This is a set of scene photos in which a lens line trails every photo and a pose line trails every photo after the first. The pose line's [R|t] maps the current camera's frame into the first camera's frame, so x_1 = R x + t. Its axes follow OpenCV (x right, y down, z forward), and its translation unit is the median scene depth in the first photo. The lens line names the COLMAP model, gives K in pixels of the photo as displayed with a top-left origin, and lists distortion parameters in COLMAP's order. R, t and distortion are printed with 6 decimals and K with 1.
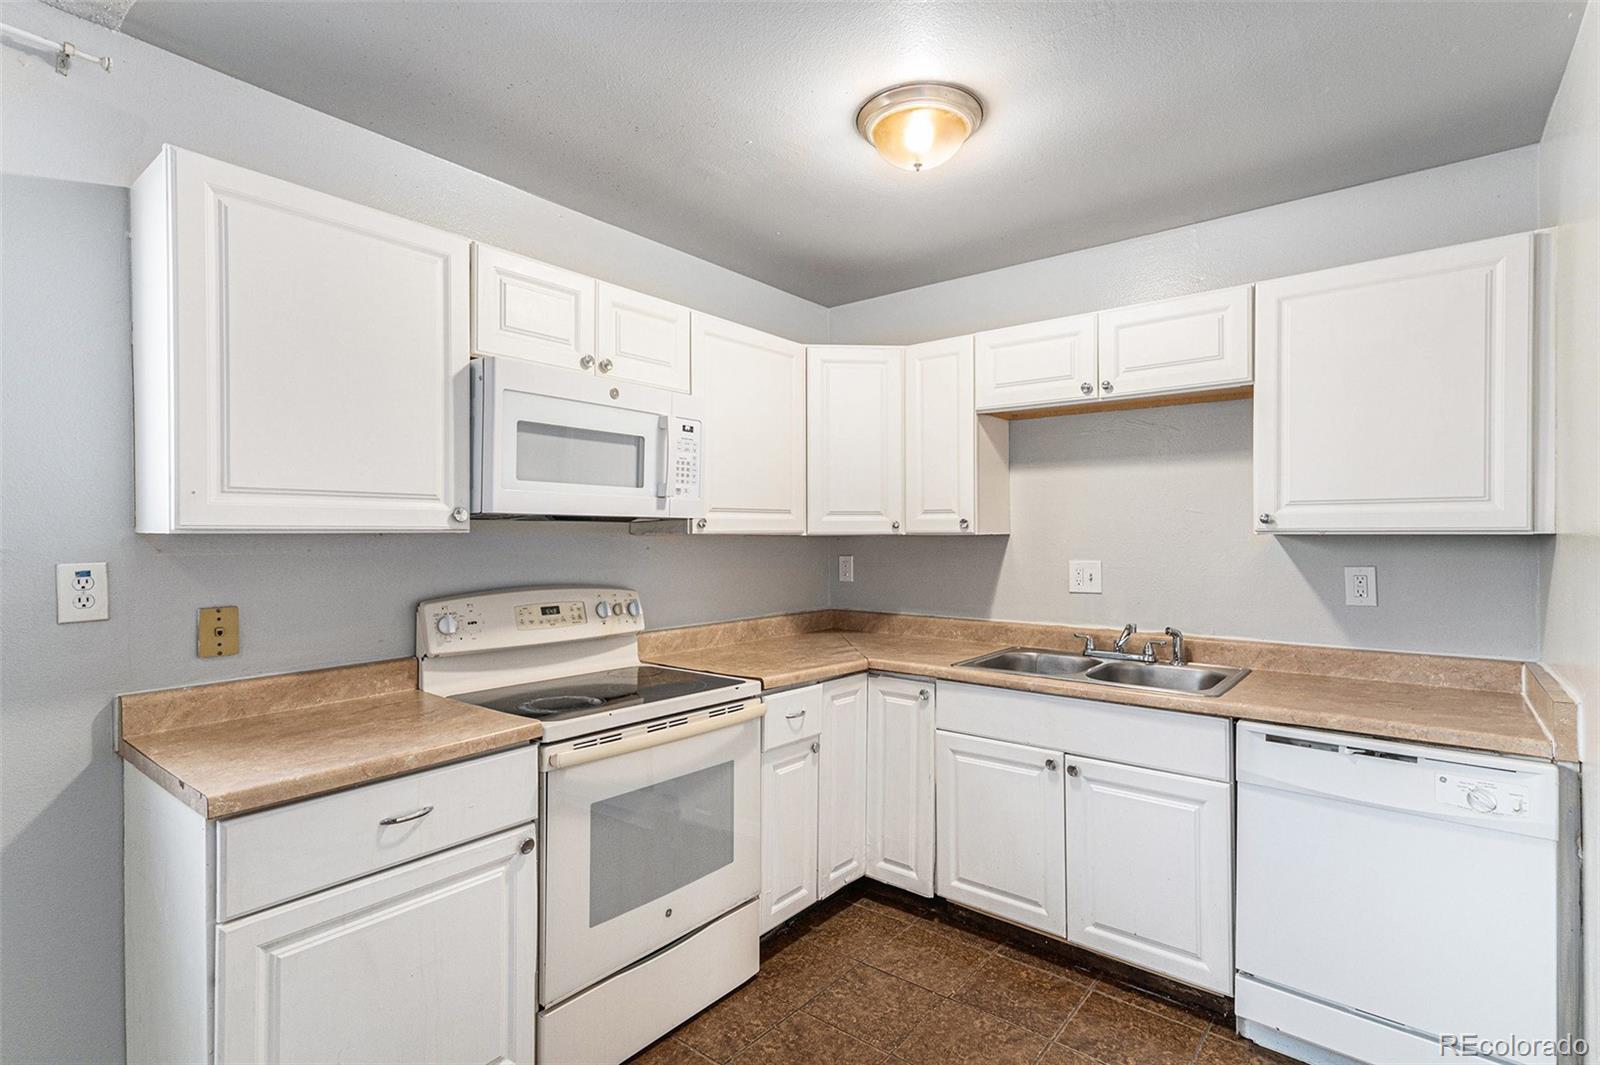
lens RADIAL K [[767.6, 0, 800.0], [0, 767.6, 532.5], [0, 0, 1]] dist [0.008394, 0.001580]
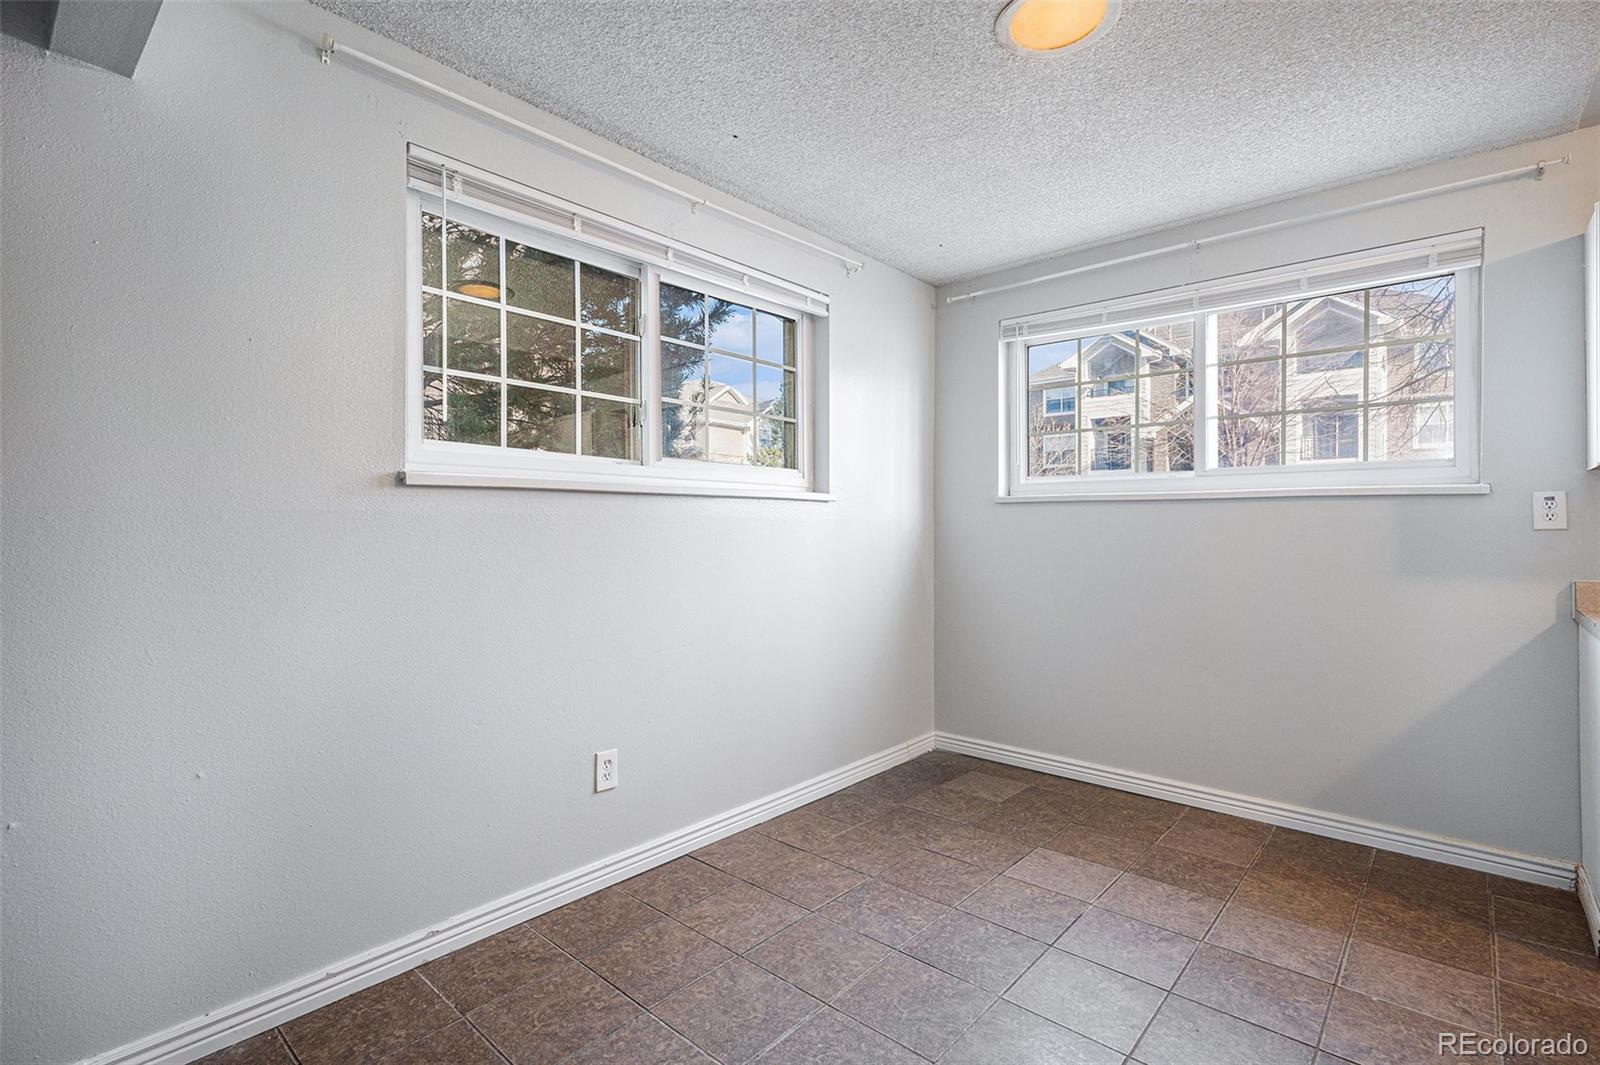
lens RADIAL K [[756.8, 0, 797.1], [0, 756.8, 531.5], [0, 0, 1]] dist [0.008063, -0.002342]
pose [[-0.045884, 0.006071, -0.998928, 0.449093], [0.004982, 0.999970, 0.005849, 0.070208], [0.998934, -0.004708, -0.045913, -0.292101]]
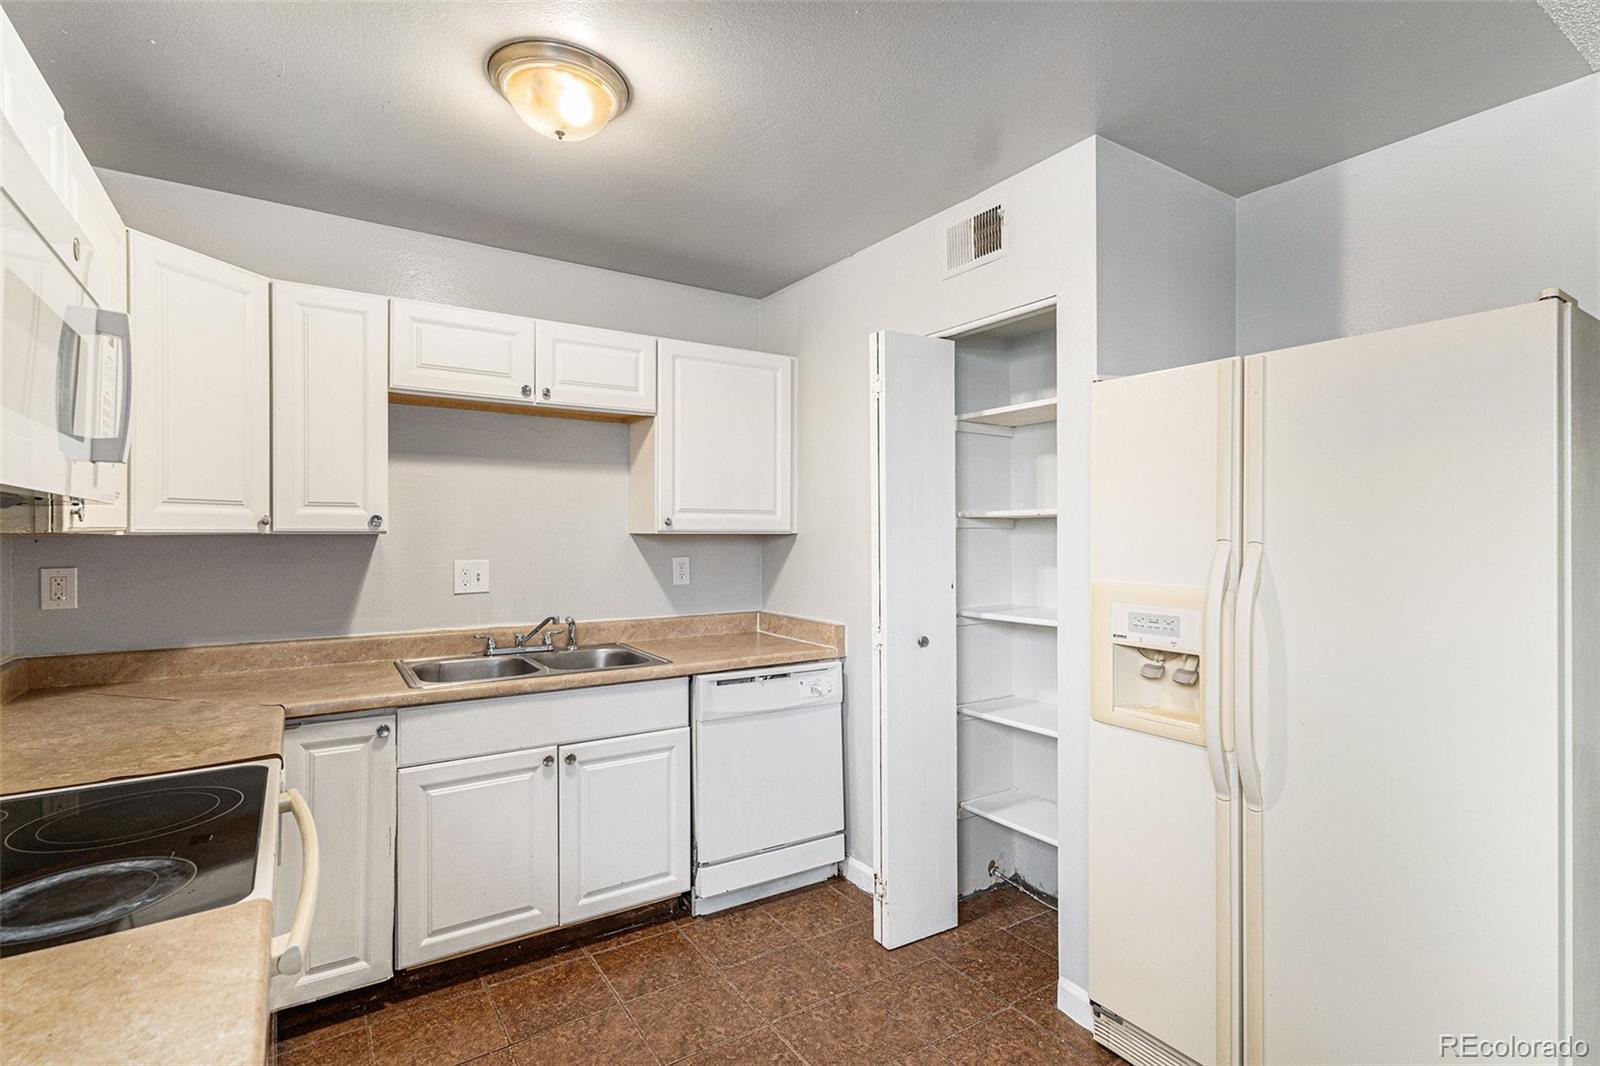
lens RADIAL K [[756.8, 0, 797.1], [0, 756.8, 532.0], [0, 0, 1]] dist [0.008063, -0.002342]
pose [[0.305895, 0.004554, 0.952054, -0.526970], [-0.003083, 0.999988, -0.003793, 0.003448], [-0.952060, -0.001774, 0.305905, 0.386055]]
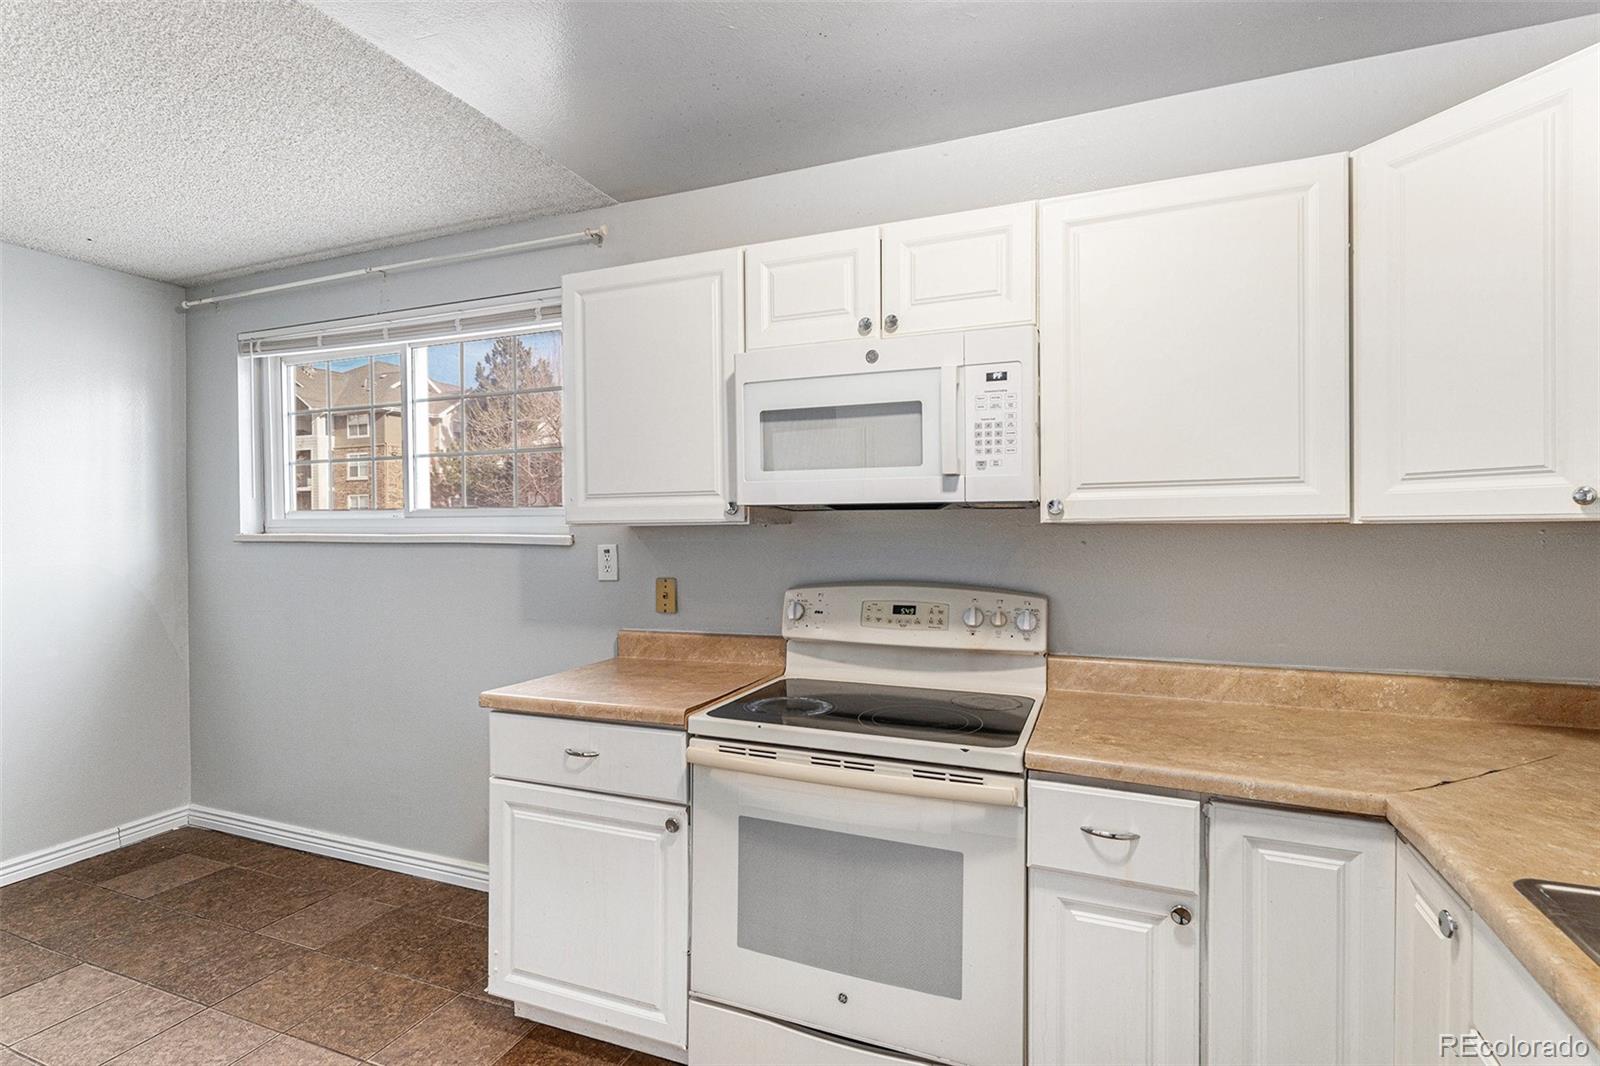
lens RADIAL K [[767.6, 0, 800.0], [0, 767.6, 533.0], [0, 0, 1]] dist [0.008394, 0.001580]
pose [[0.286951, 0.007885, -0.957913, 0.502443], [0.009473, 0.999894, 0.011068, 0.001101], [0.957899, -0.012250, 0.286845, 0.635225]]
